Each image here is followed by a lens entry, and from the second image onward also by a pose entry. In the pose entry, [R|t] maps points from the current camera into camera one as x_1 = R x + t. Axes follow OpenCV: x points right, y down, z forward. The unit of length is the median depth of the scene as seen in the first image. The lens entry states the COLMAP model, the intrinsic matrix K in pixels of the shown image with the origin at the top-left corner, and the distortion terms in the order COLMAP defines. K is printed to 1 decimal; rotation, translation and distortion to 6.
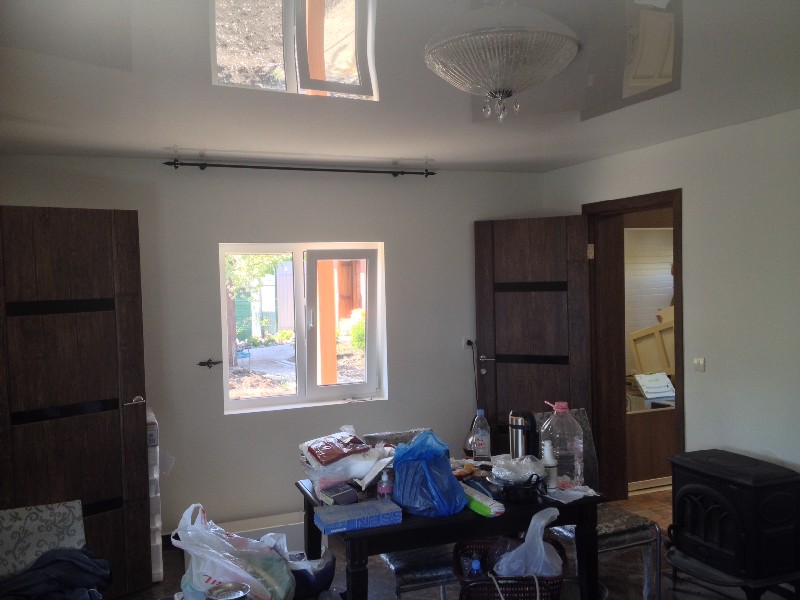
lens RADIAL K [[769.8, 0, 400.0], [0, 769.8, 300.0], [0, 0, 1]] dist [0.004671, -0.001707]
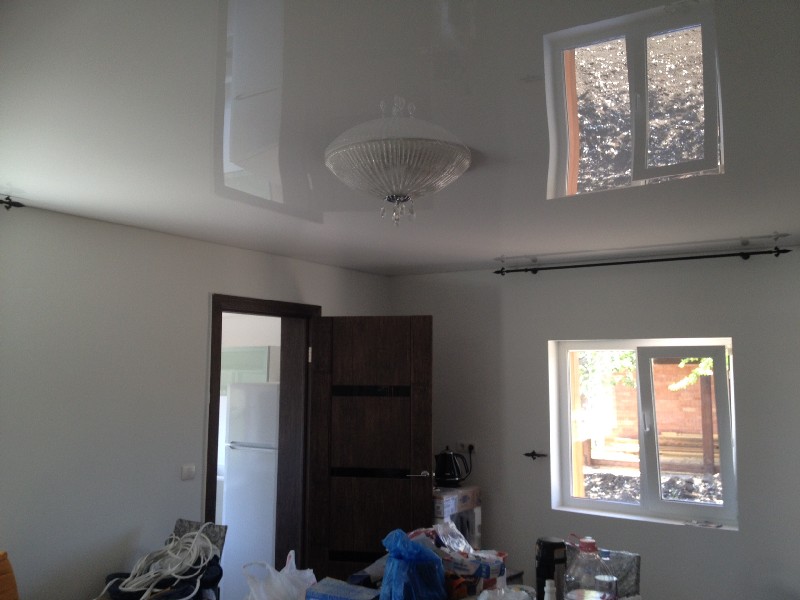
lens RADIAL K [[755.6, 0, 399.9], [0, 755.6, 265.5], [0, 0, 1]] dist [0.000920, -0.006445]
pose [[0.495477, -0.088355, -0.864116, 0.580999], [-0.050592, 0.990189, -0.130254, -0.030707], [0.867146, 0.108255, 0.486146, 0.308368]]
